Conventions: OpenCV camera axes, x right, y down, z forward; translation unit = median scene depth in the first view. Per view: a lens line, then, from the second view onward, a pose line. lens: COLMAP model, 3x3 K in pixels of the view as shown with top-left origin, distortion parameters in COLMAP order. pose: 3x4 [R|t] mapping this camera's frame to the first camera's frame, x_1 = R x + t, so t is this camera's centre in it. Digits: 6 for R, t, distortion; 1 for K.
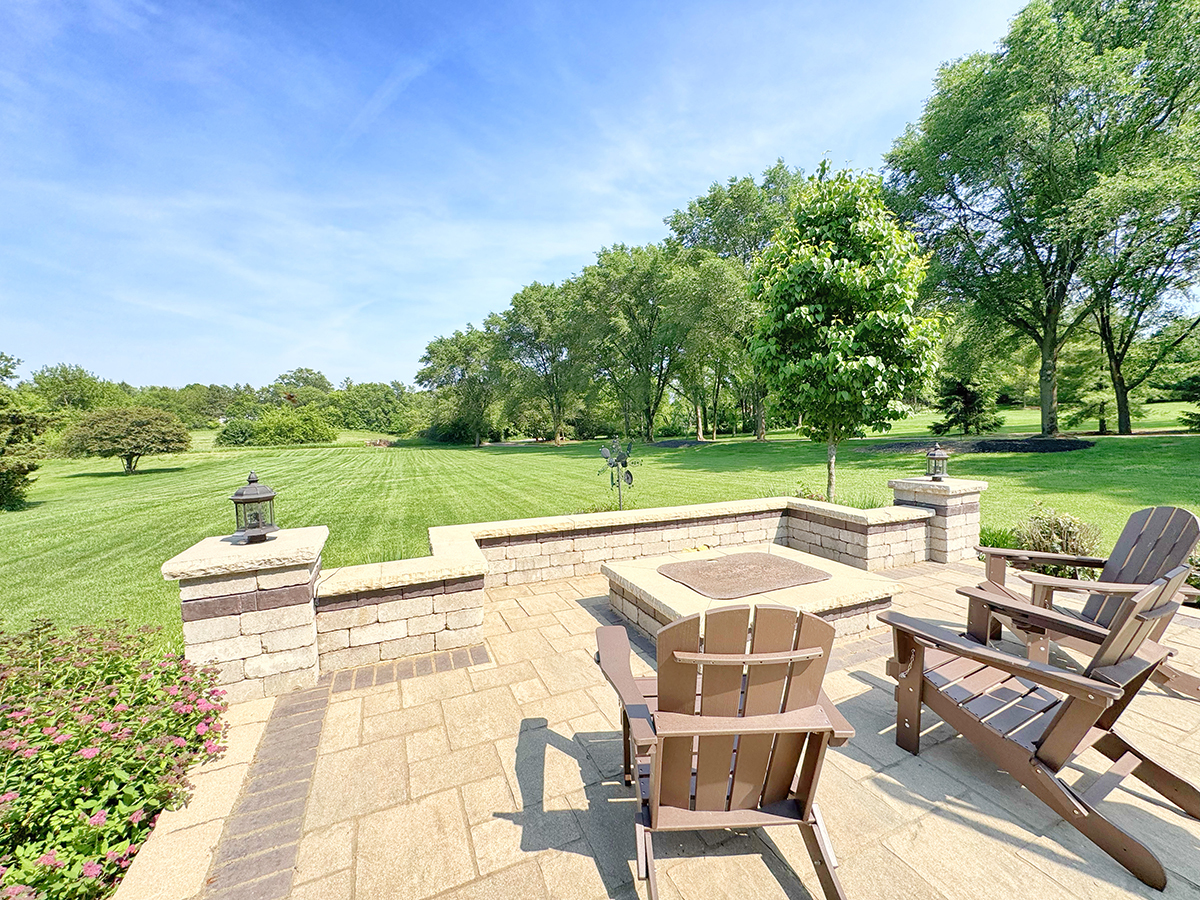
lens RADIAL K [[490.9, 0, 601.2], [0, 490.9, 427.8], [0, 0, 1]] dist [0.000104, 0.000064]
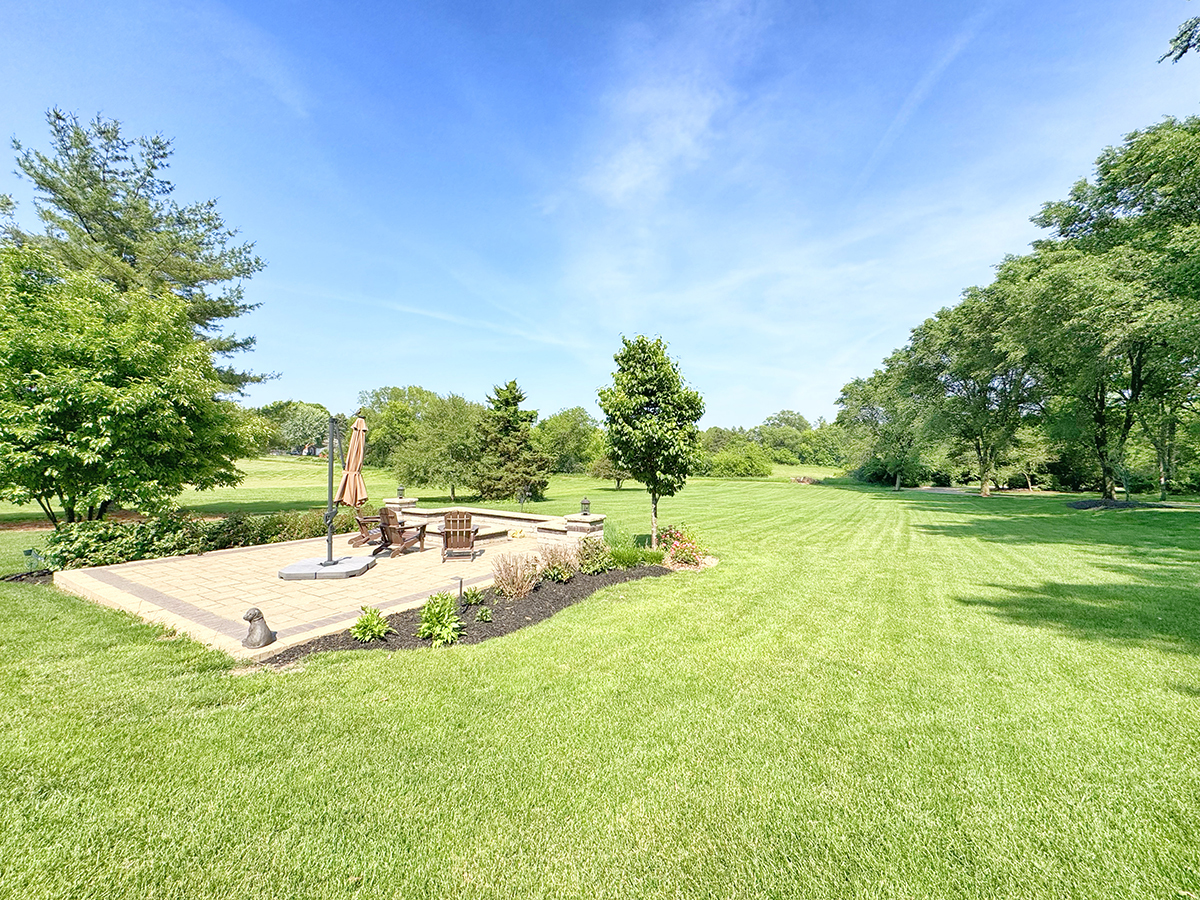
lens RADIAL K [[495.4, 0, 598.9], [0, 495.4, 469.7], [0, 0, 1]] dist [0.000185, -0.000097]
pose [[0.569972, 0.040127, -0.820683, 0.172485], [-0.028353, 0.999172, 0.029162, -0.010278], [0.821174, 0.006647, 0.570639, -0.007098]]
